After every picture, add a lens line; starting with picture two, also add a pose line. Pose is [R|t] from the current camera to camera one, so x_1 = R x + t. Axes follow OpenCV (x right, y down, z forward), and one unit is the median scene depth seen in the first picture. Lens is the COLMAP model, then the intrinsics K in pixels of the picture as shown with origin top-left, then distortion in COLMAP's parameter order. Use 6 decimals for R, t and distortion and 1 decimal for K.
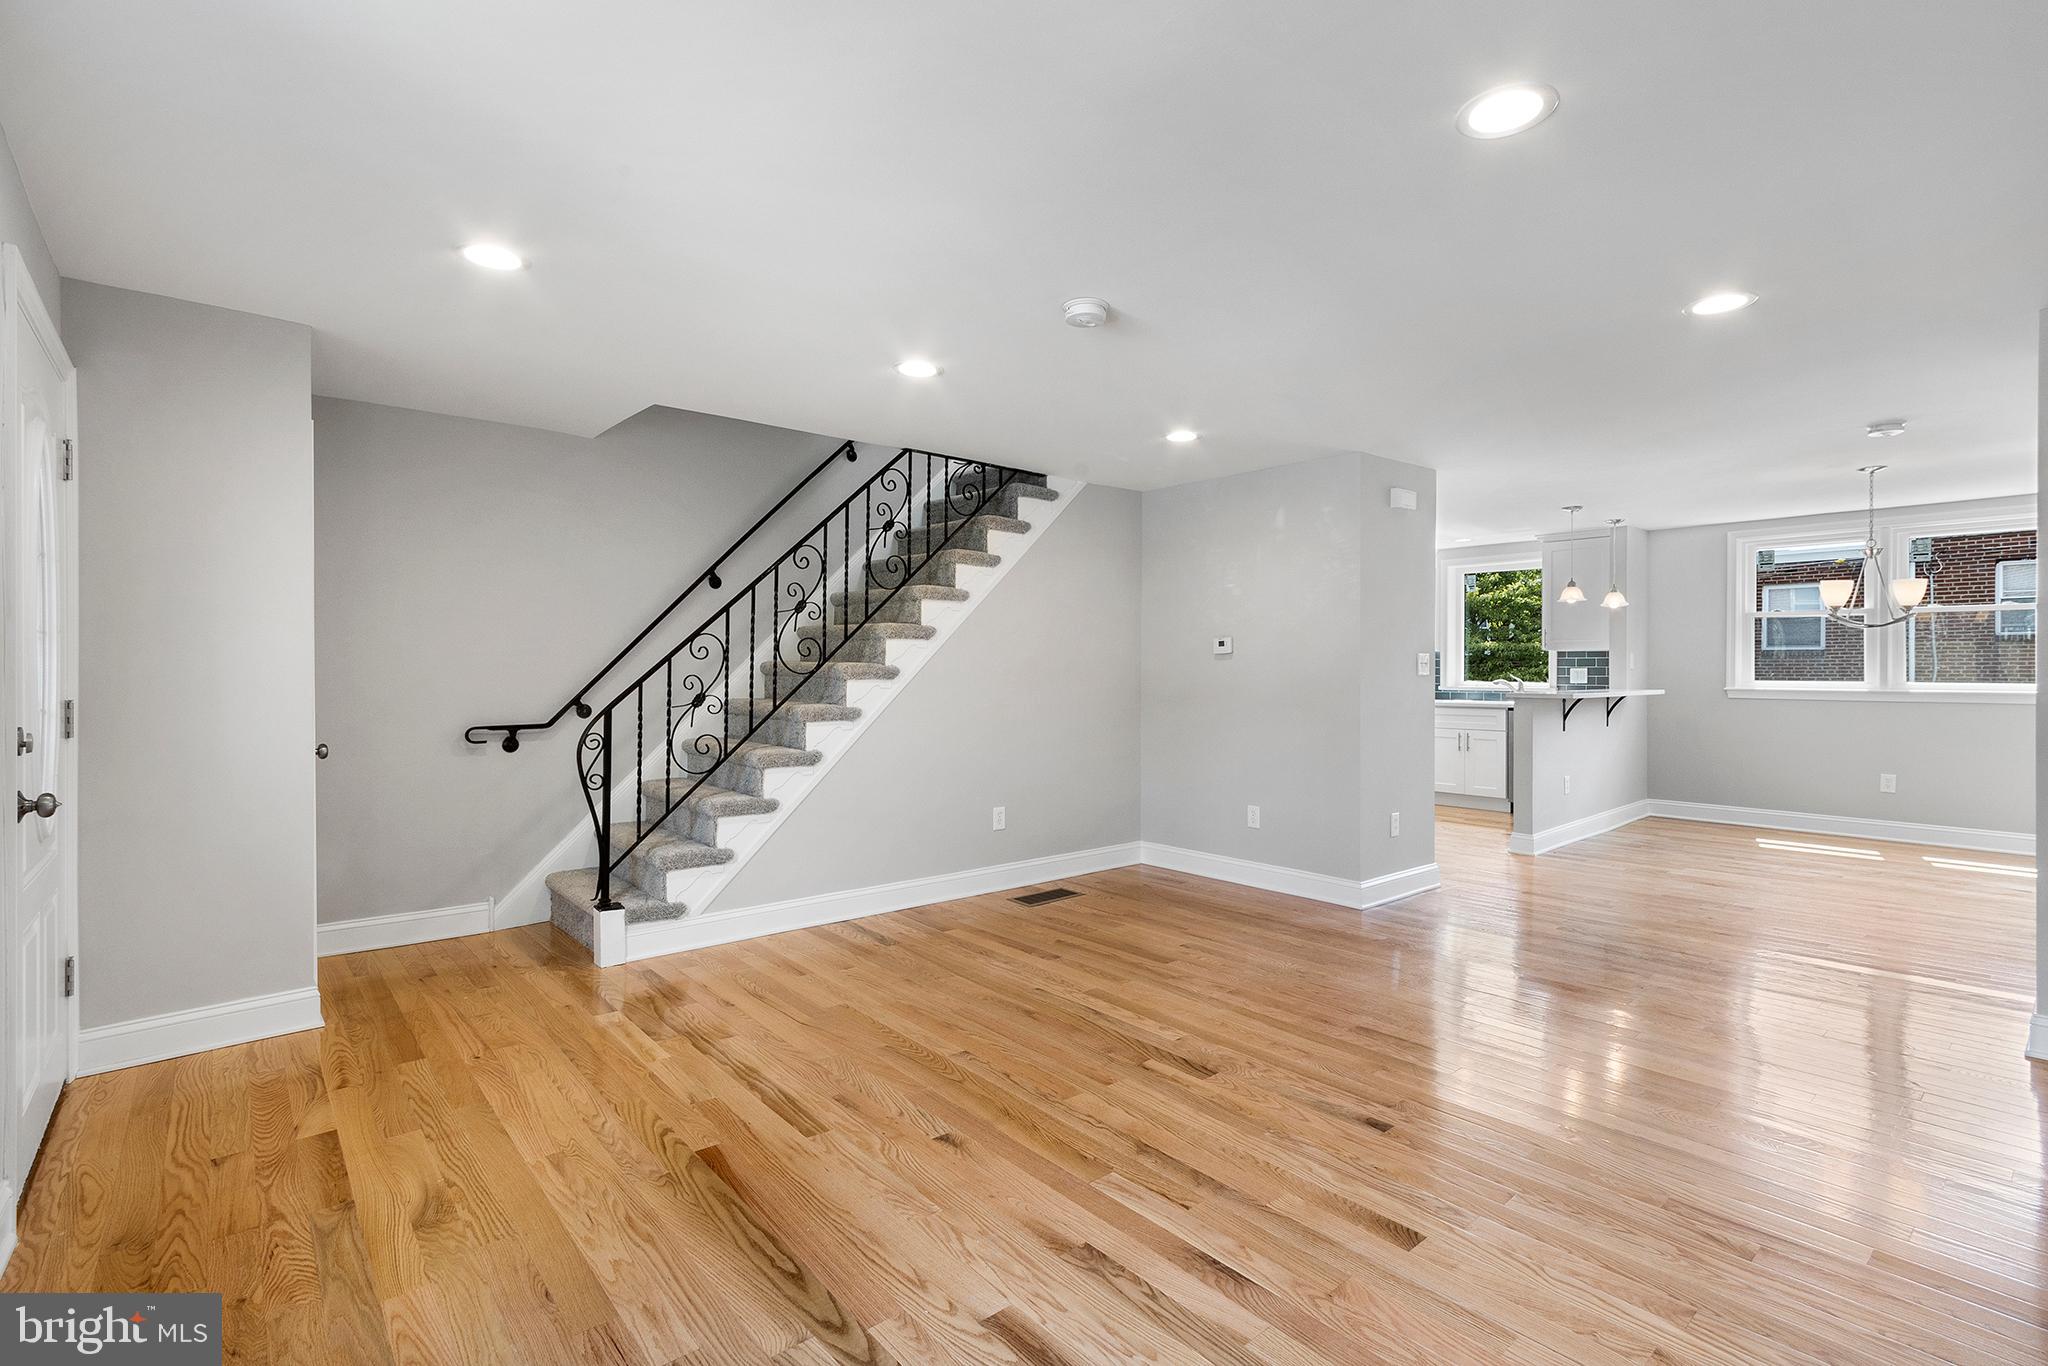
lens RADIAL K [[954.4, 0, 1030.8], [0, 954.4, 676.7], [0, 0, 1]] dist [0.000651, -0.000346]
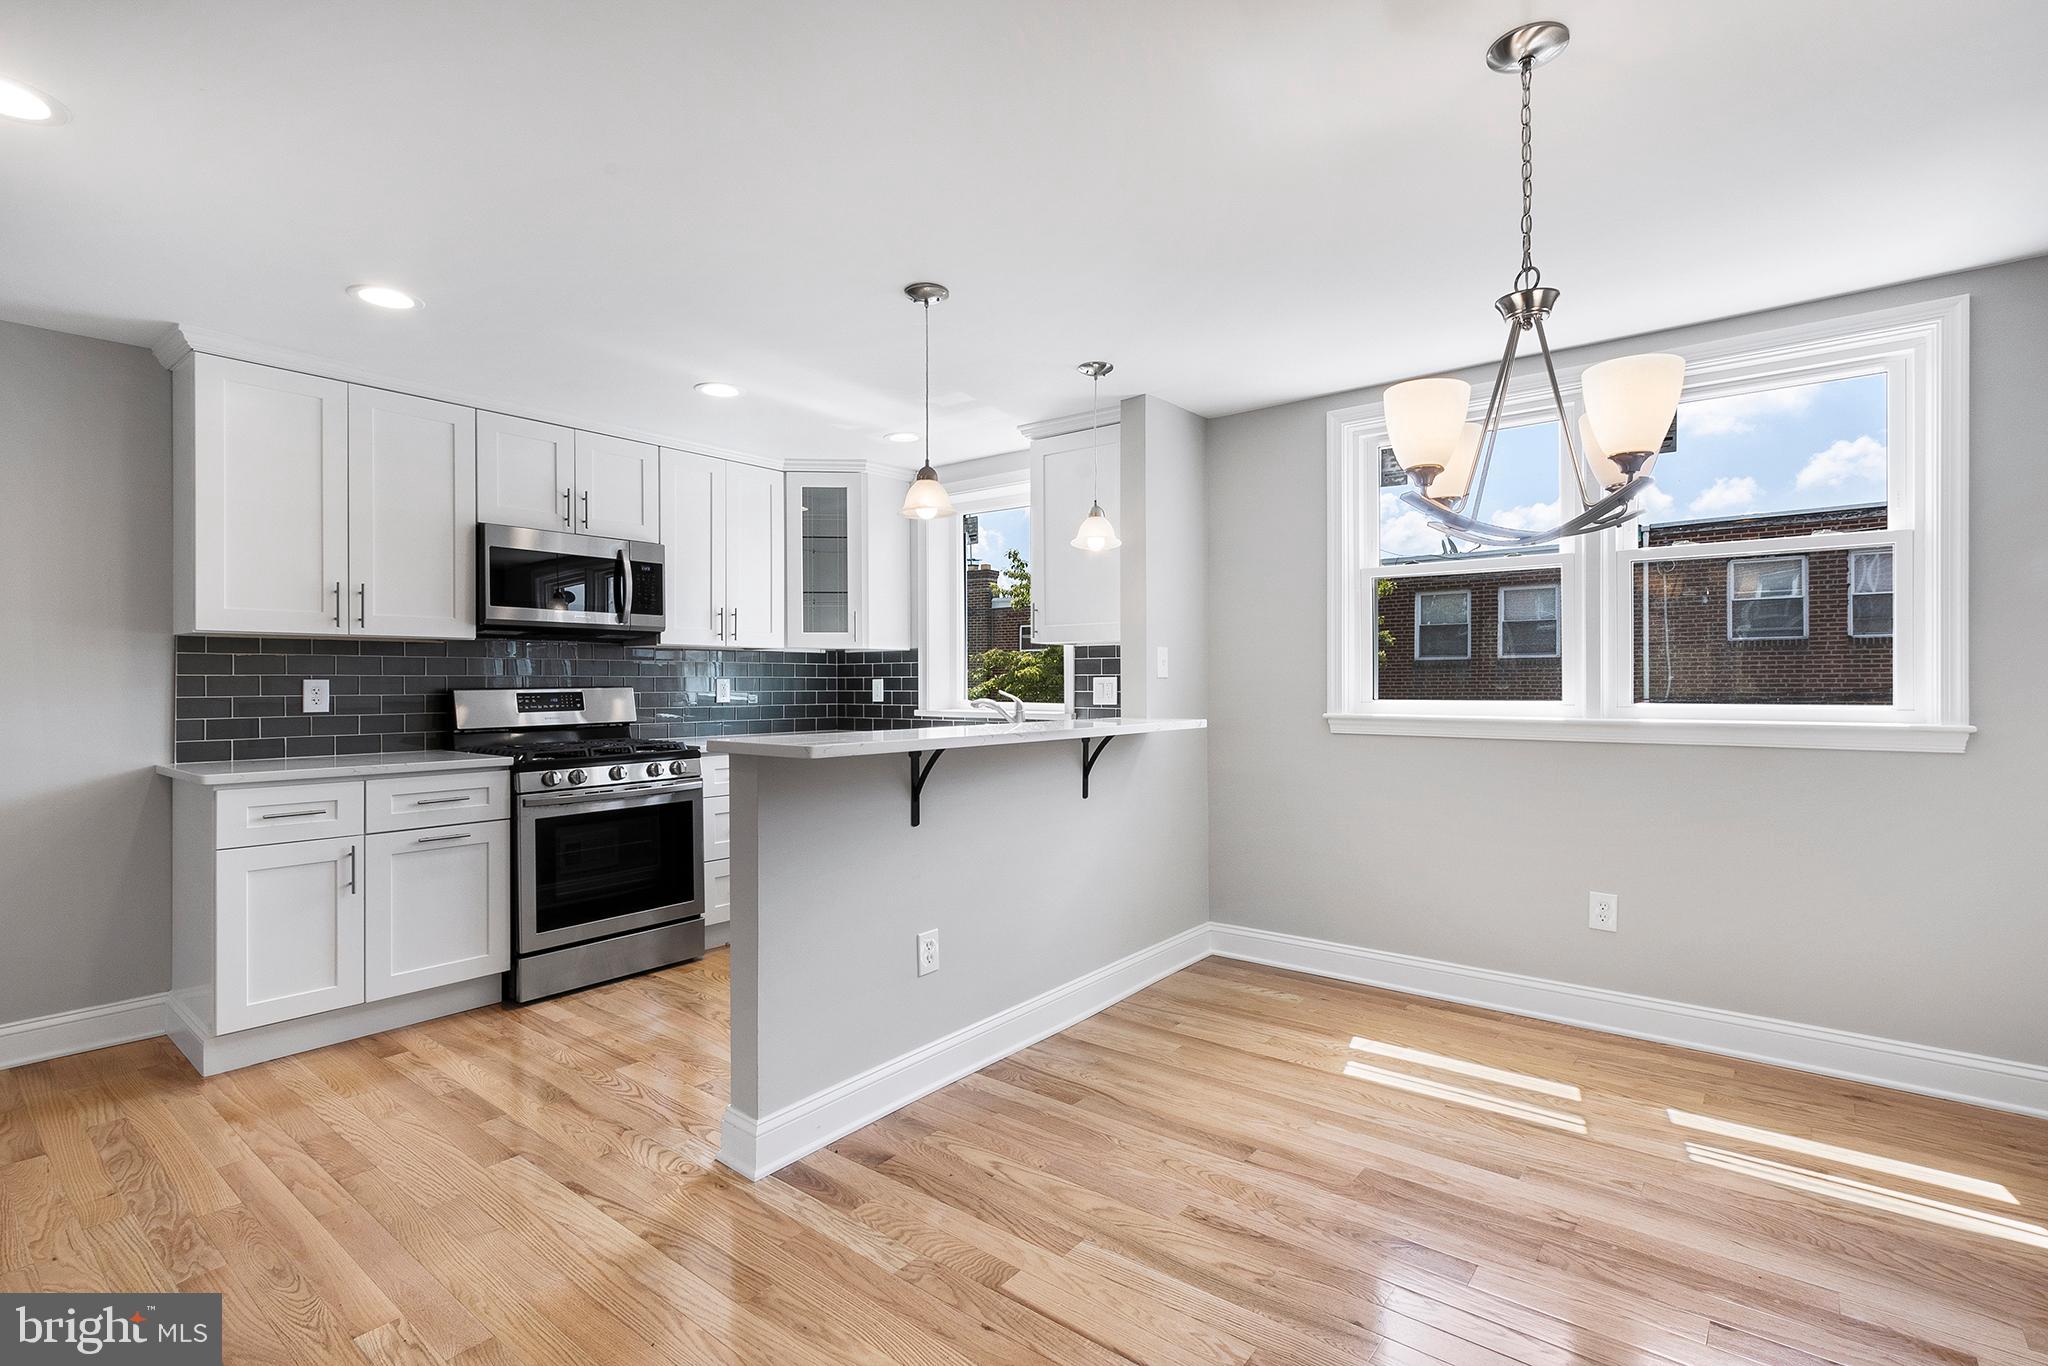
lens RADIAL K [[953.3, 0, 1003.6], [0, 953.3, 682.8], [0, 0, 1]] dist [0.005370, -0.001428]
pose [[0.987670, -0.002788, 0.156526, 0.881246], [0.003815, 0.999973, -0.006257, -0.004991], [-0.156504, 0.006777, 0.987654, 0.957169]]
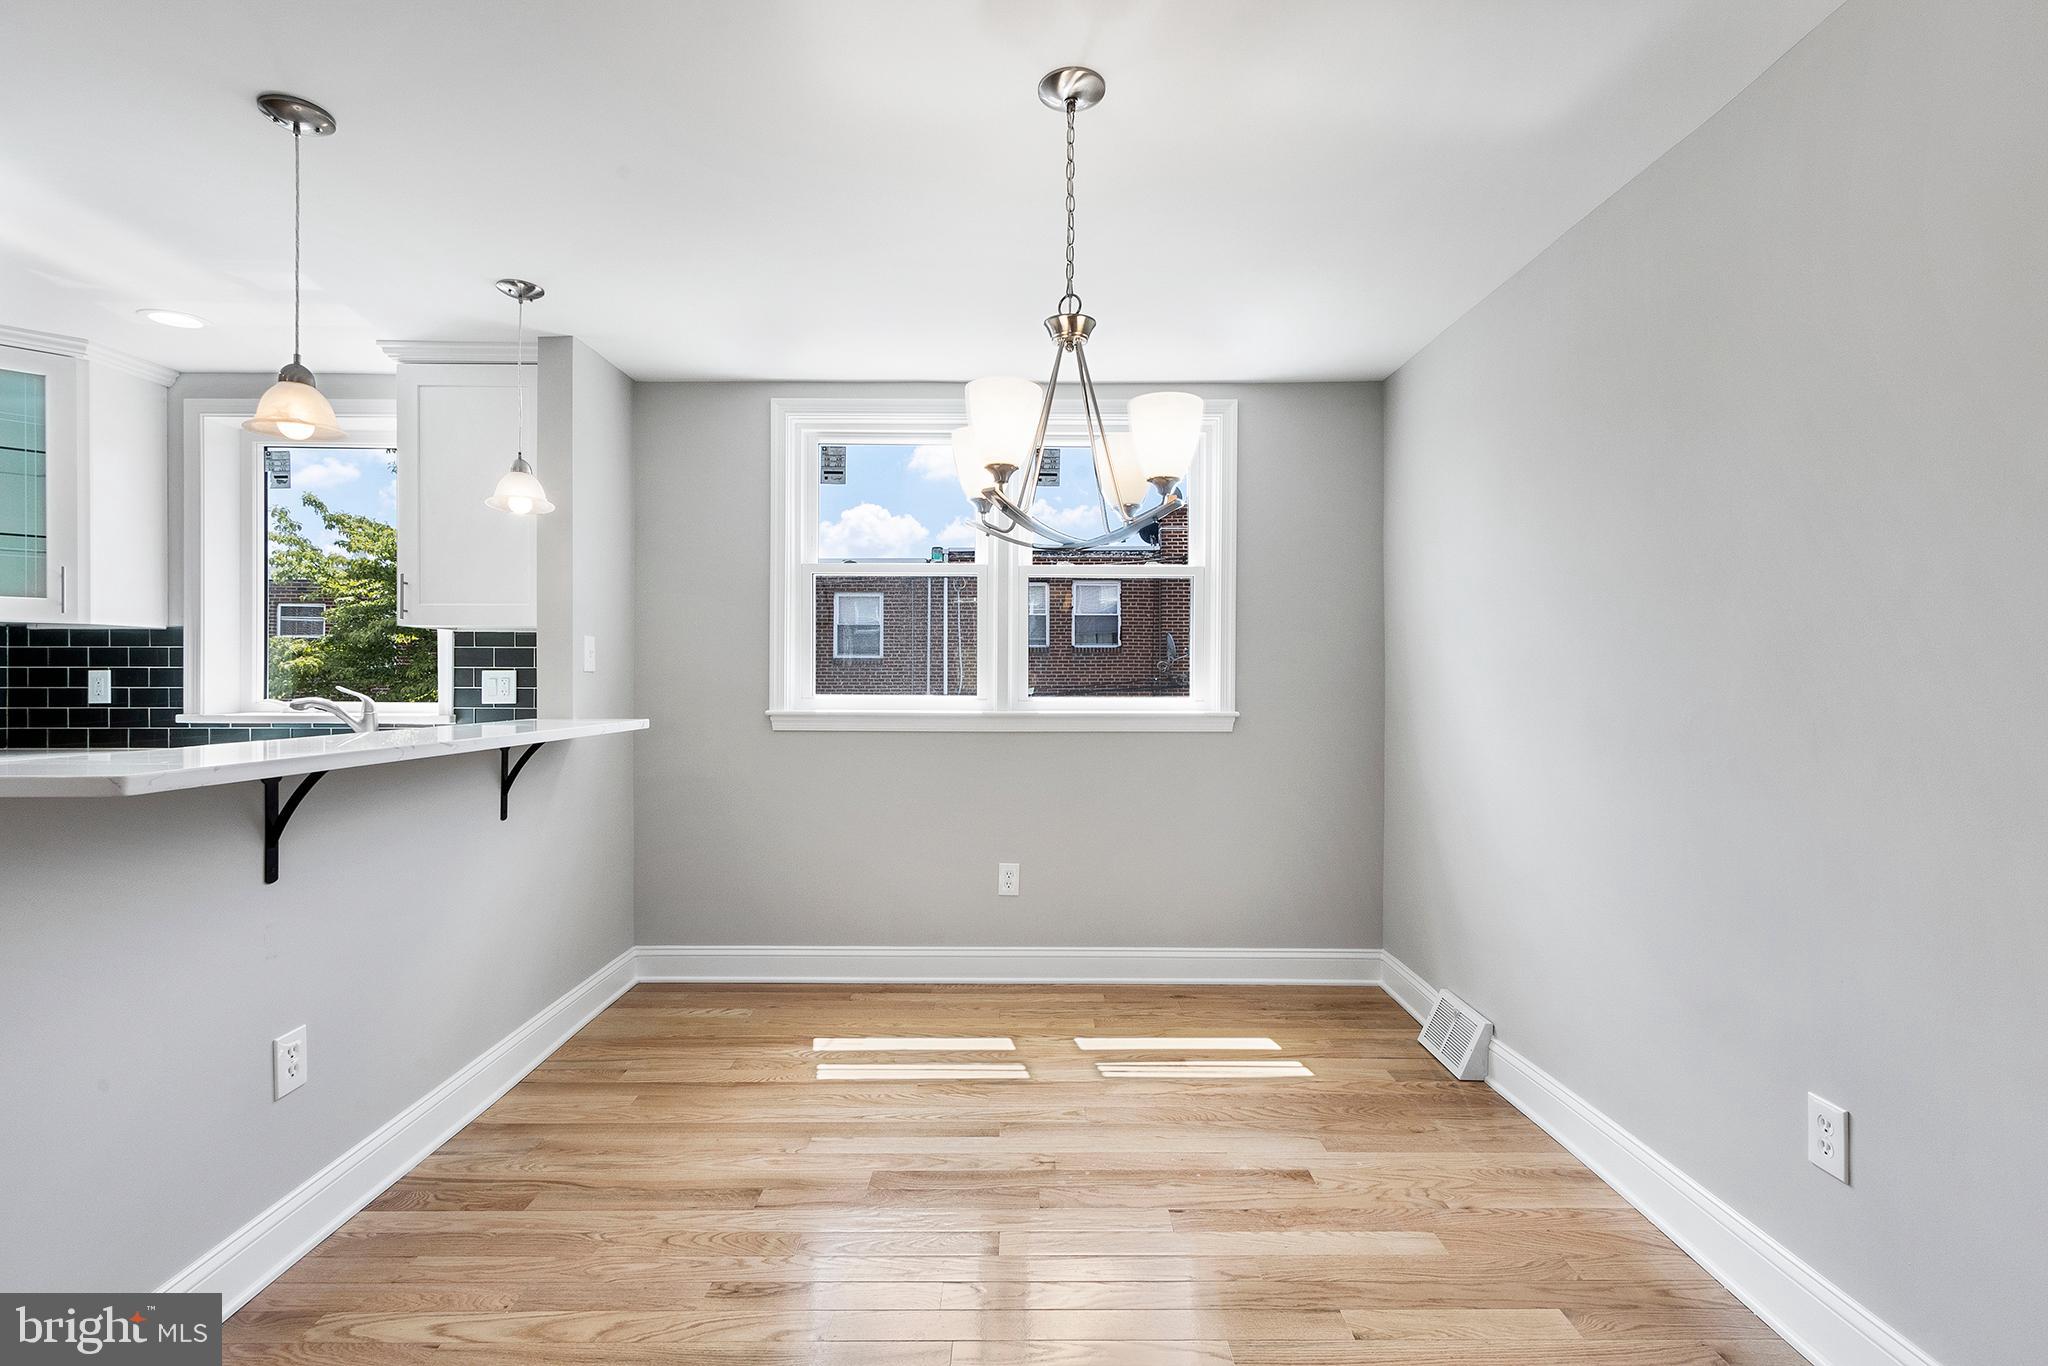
lens RADIAL K [[958.8, 0, 1018.7], [0, 958.8, 680.7], [0, 0, 1]] dist [0.002622, -0.000571]
pose [[0.665259, 0.000592, 0.746613, 0.816294], [0.002648, 0.999992, -0.003152, -0.004064], [-0.746608, 0.004074, 0.665252, 1.054323]]
